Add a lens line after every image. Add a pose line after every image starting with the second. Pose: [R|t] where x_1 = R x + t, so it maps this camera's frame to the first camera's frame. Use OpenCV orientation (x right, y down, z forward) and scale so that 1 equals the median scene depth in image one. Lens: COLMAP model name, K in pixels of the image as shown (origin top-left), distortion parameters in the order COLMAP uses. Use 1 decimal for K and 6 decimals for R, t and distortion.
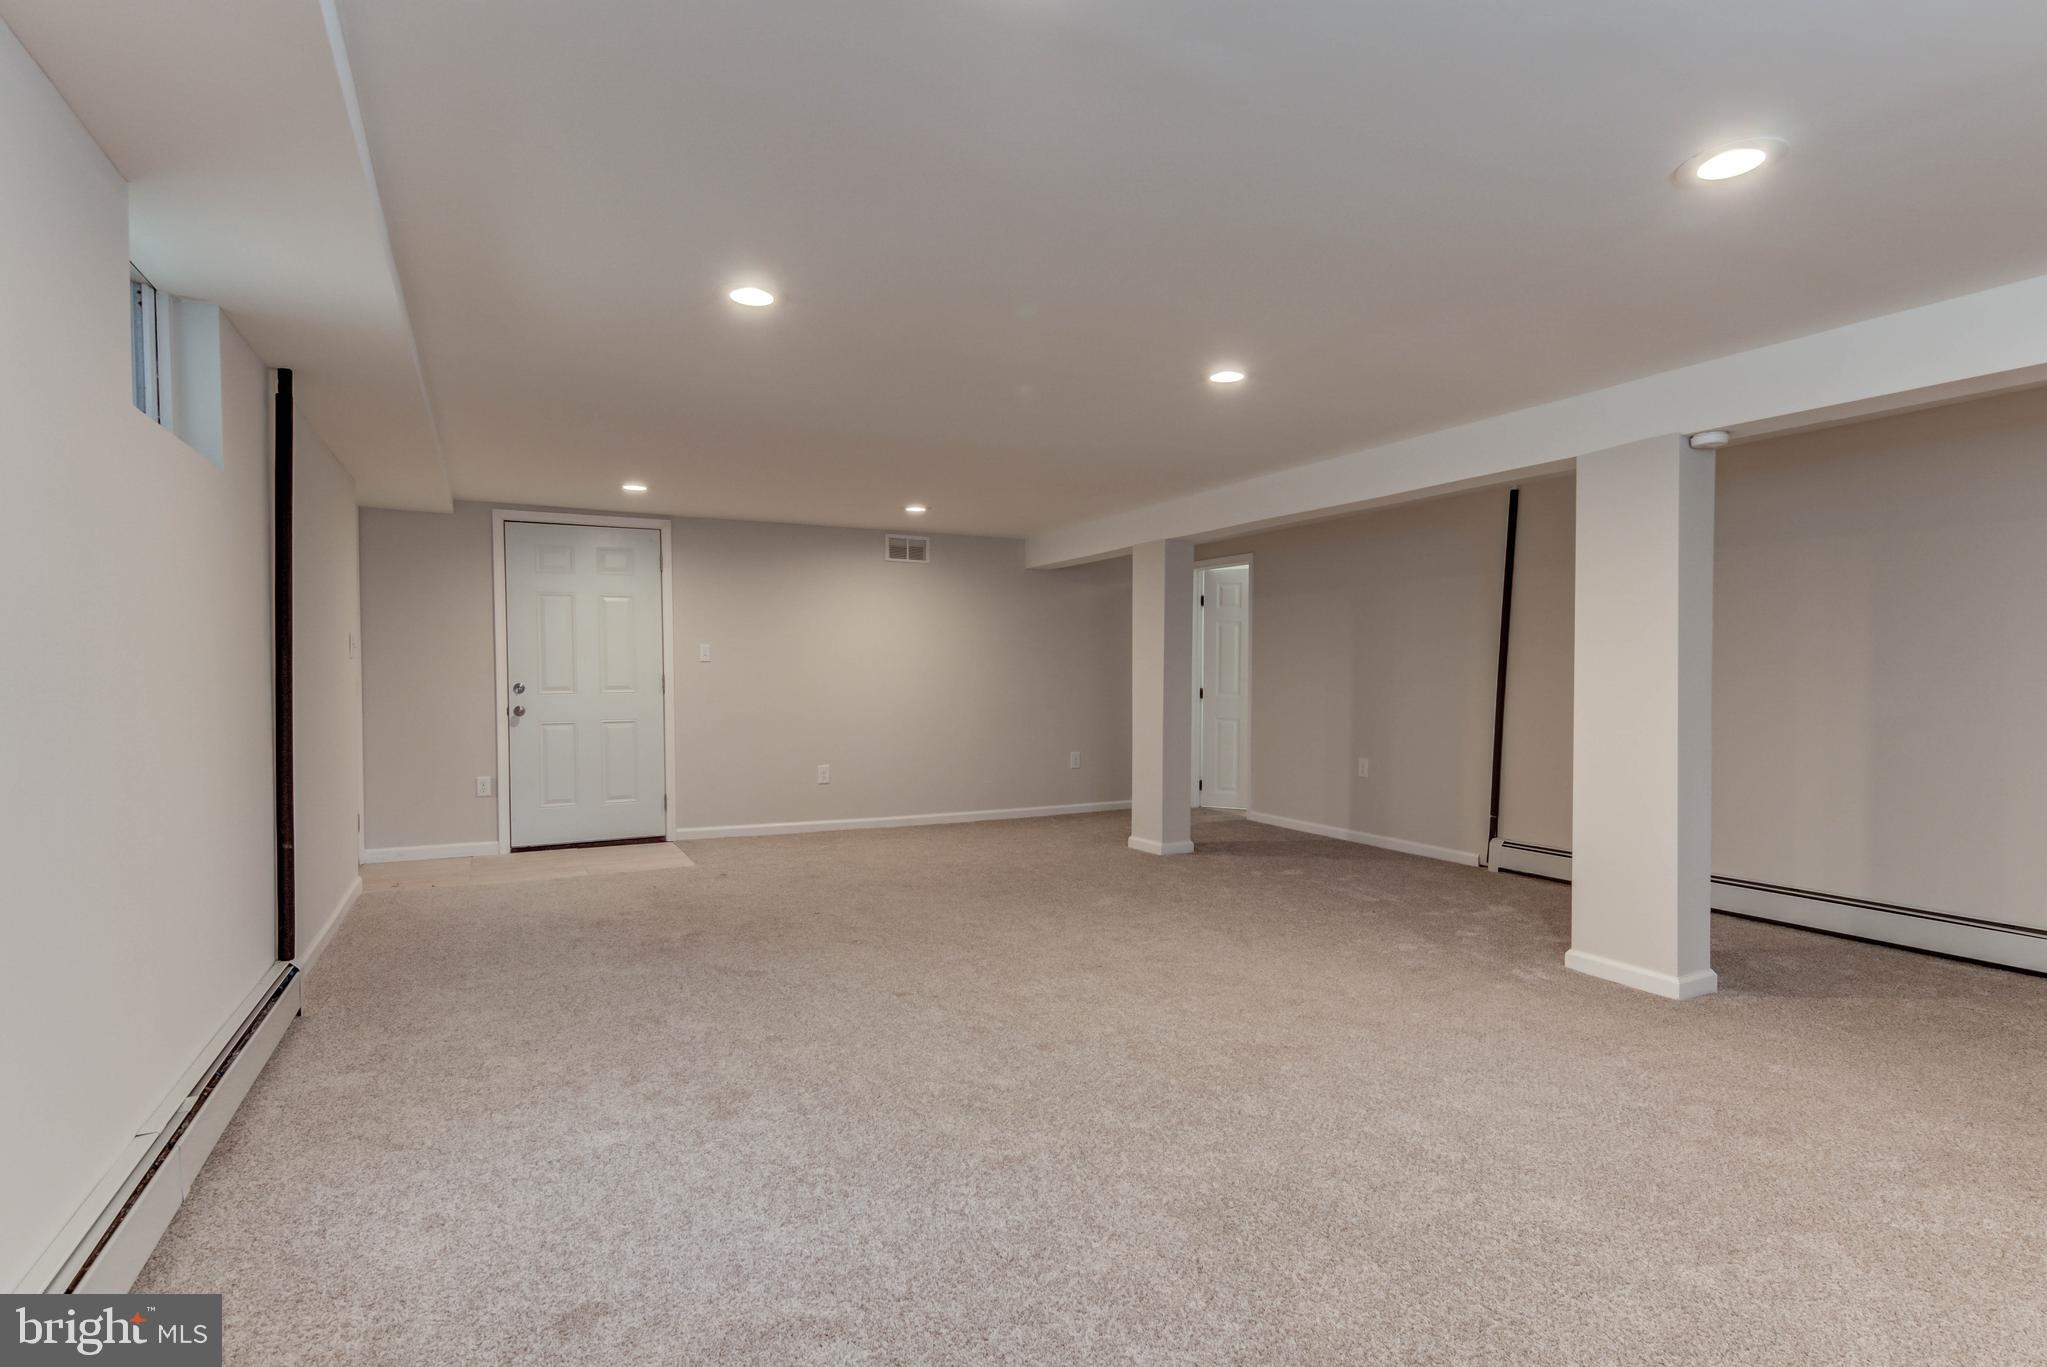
lens RADIAL K [[1030.1, 0, 1019.5], [0, 1030.1, 688.5], [0, 0, 1]] dist [0.023149, -0.008489]
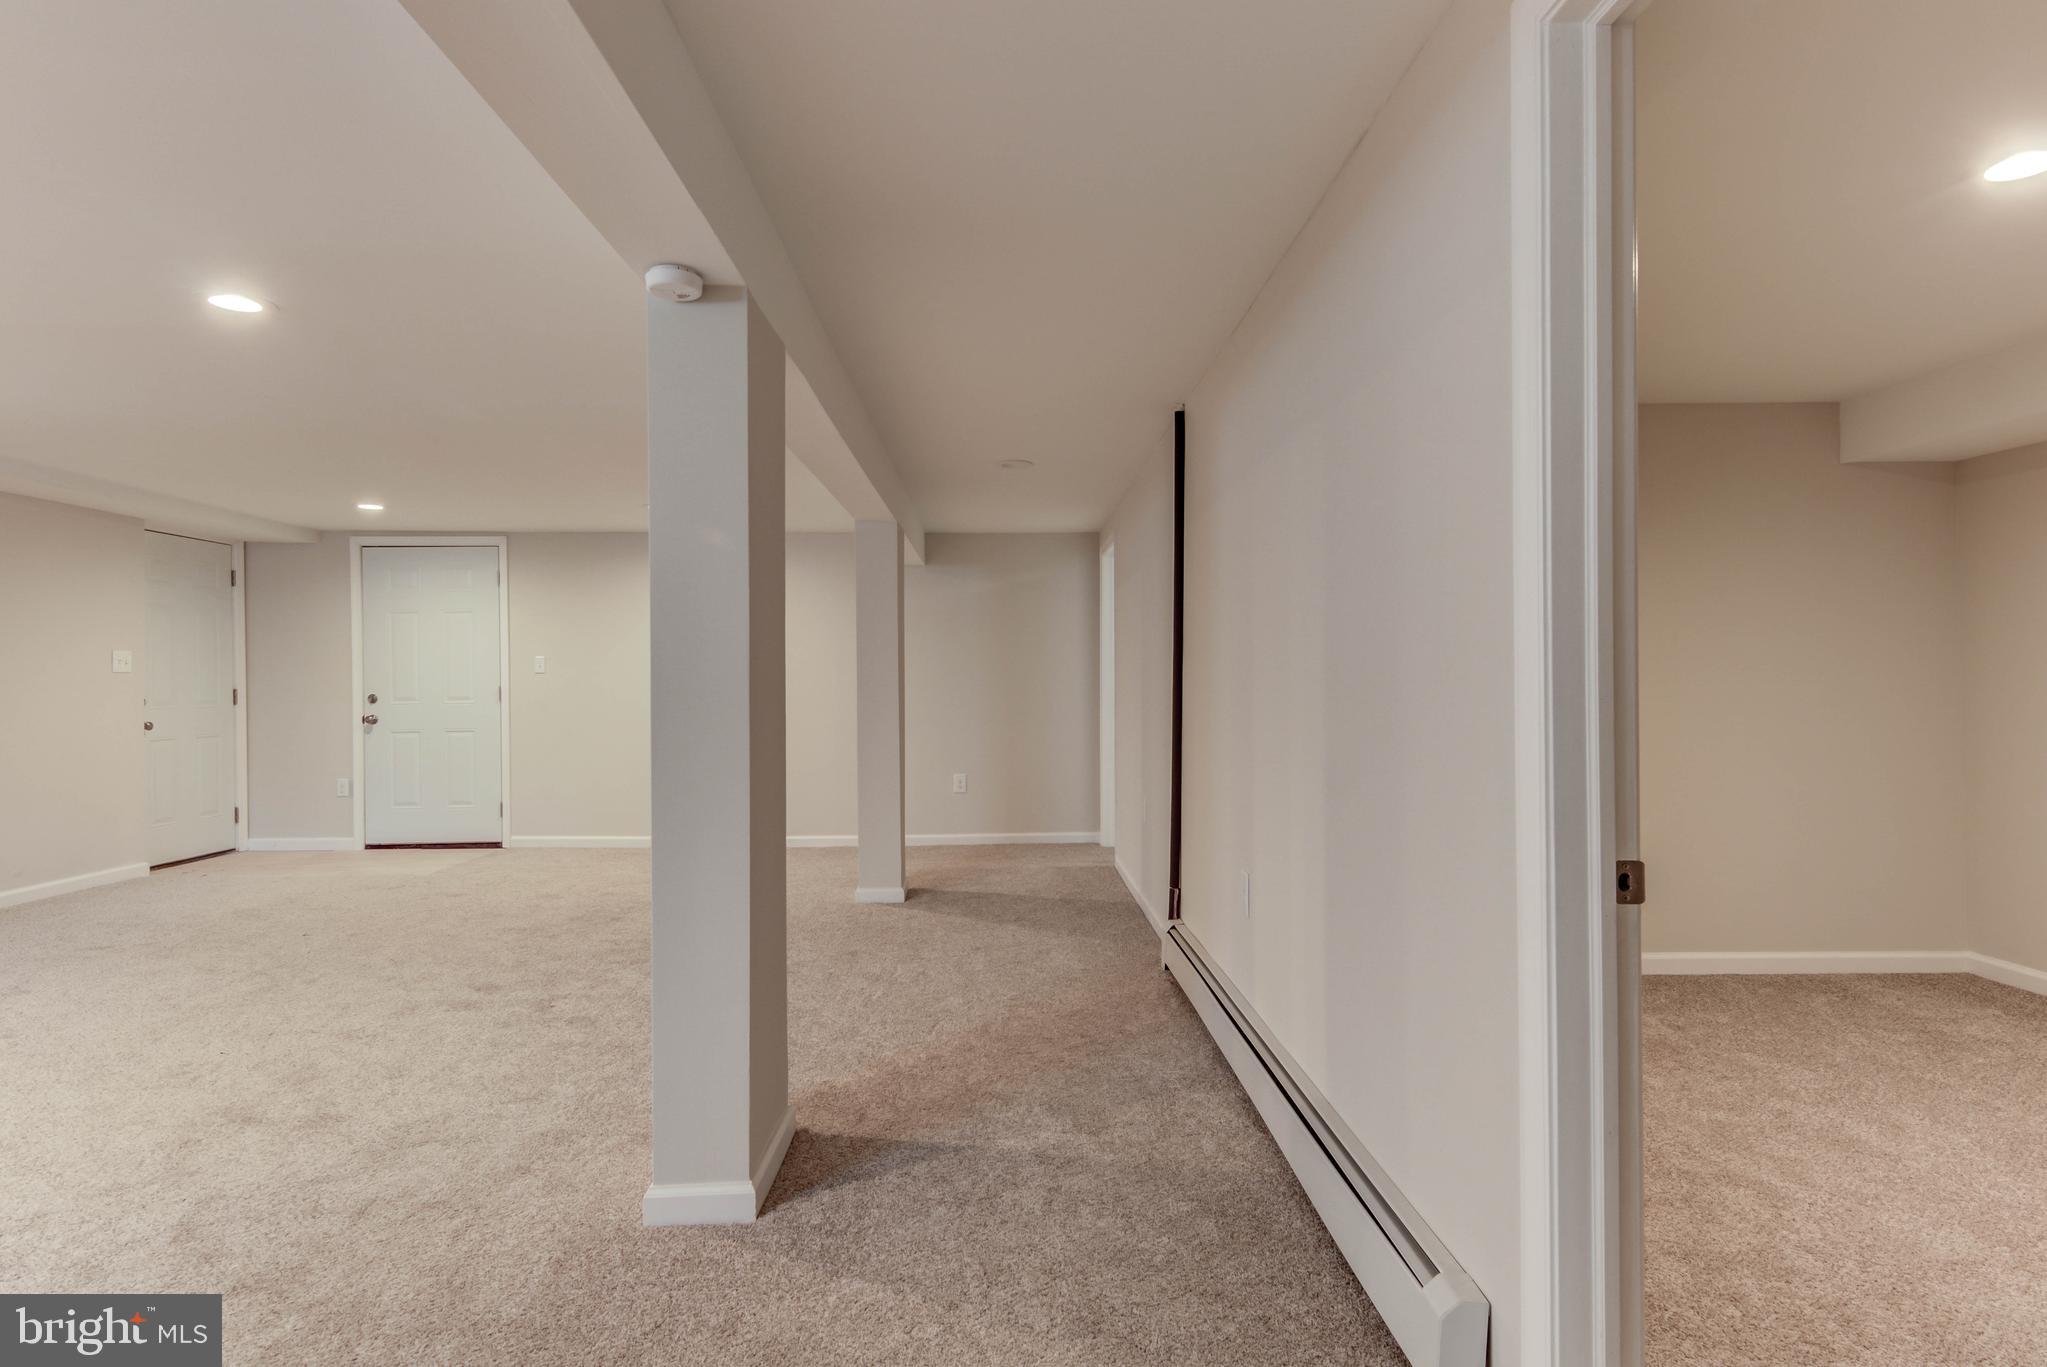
lens RADIAL K [[1030.1, 0, 1022.2], [0, 1030.1, 683.1], [0, 0, 1]] dist [0.023149, -0.008489]
pose [[0.902114, -0.004906, -0.431470, 0.608868], [-0.002438, 0.999861, -0.016466, -0.000354], [0.431491, 0.015906, 0.901977, 0.306988]]
